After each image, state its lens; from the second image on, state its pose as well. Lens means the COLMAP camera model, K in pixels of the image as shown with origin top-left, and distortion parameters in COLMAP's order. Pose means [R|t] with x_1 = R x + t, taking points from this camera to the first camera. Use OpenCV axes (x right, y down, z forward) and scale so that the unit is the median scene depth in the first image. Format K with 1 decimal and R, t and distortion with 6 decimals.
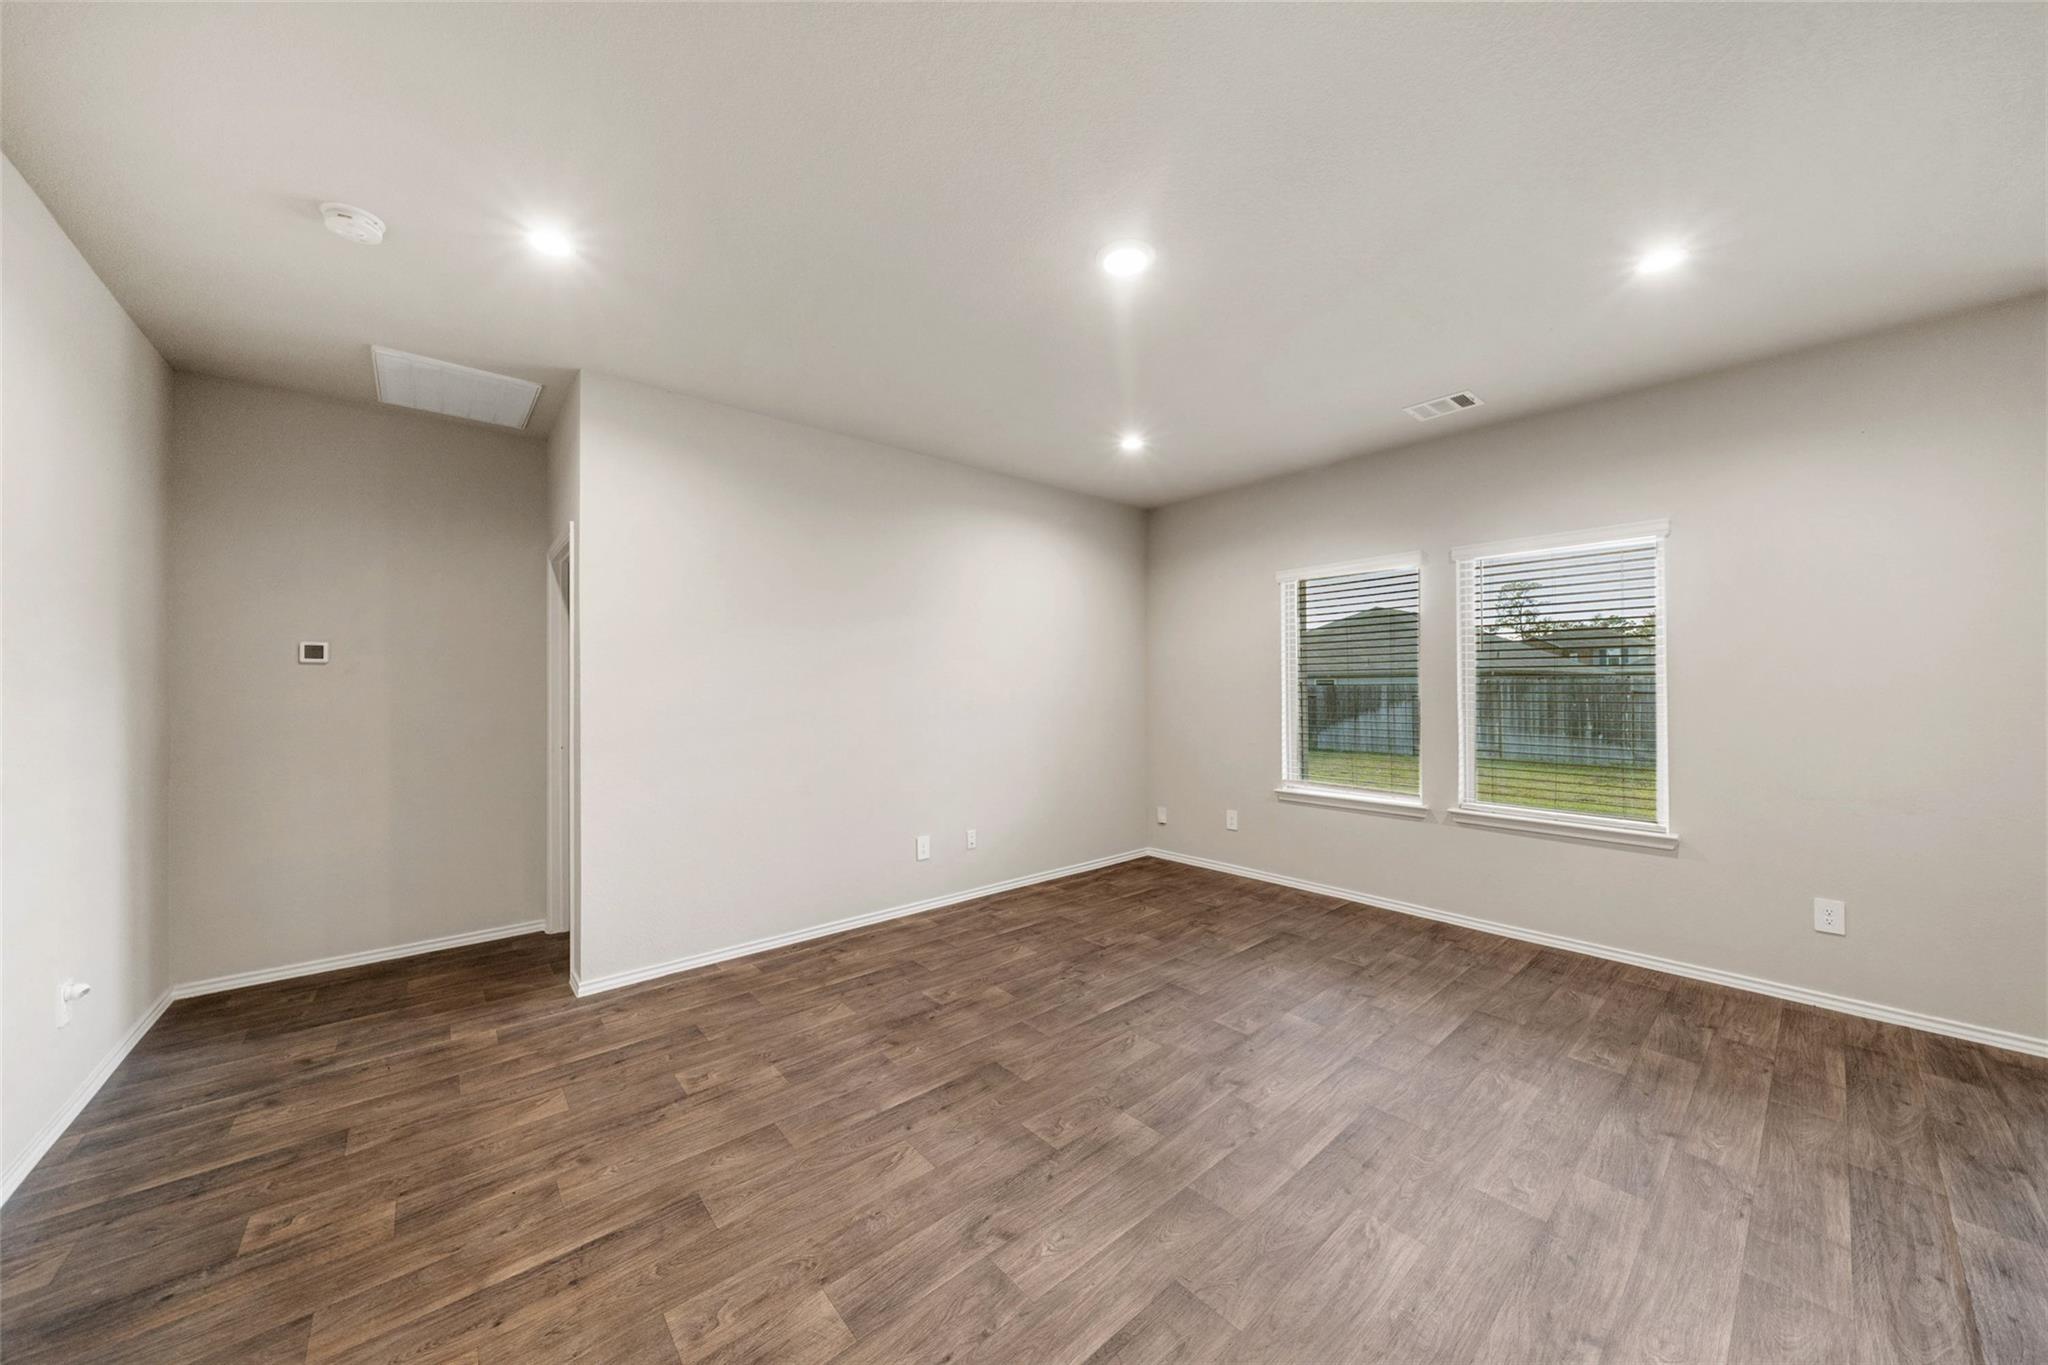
lens RADIAL K [[705.0, 0, 1037.8], [0, 705.0, 686.2], [0, 0, 1]] dist [-0.000747, -0.000035]
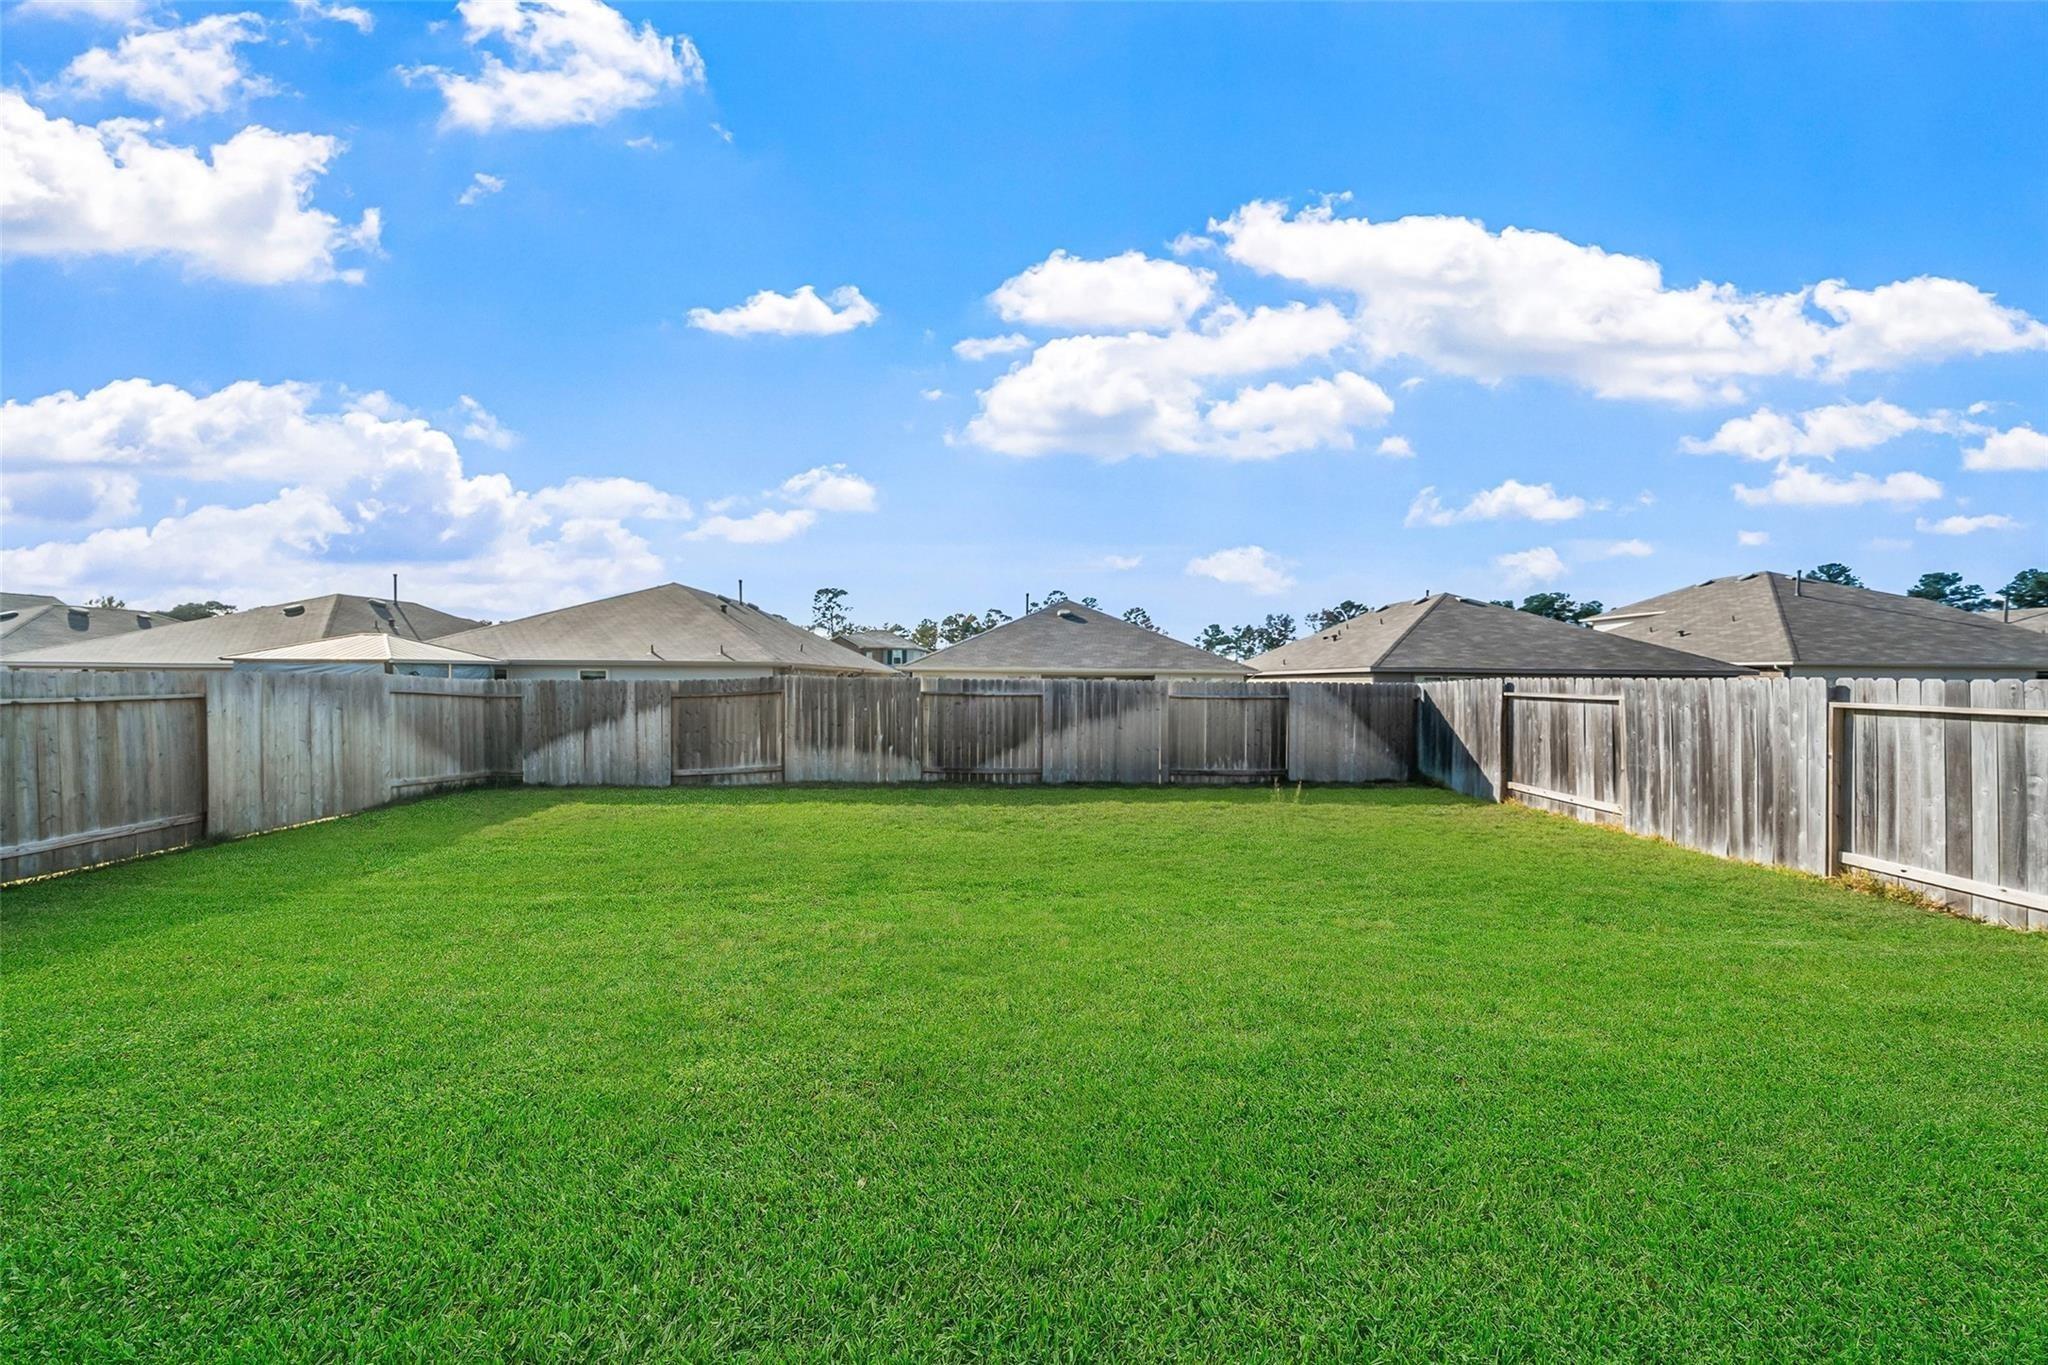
lens RADIAL K [[705.0, 0, 1028.7], [0, 705.0, 679.6], [0, 0, 1]] dist [-0.000747, -0.000035]
pose [[0.643541, 0.006486, 0.765384, 0.222482], [-0.007054, 0.999972, -0.002543, -0.003914], [-0.765379, -0.003763, 0.643569, 0.283965]]
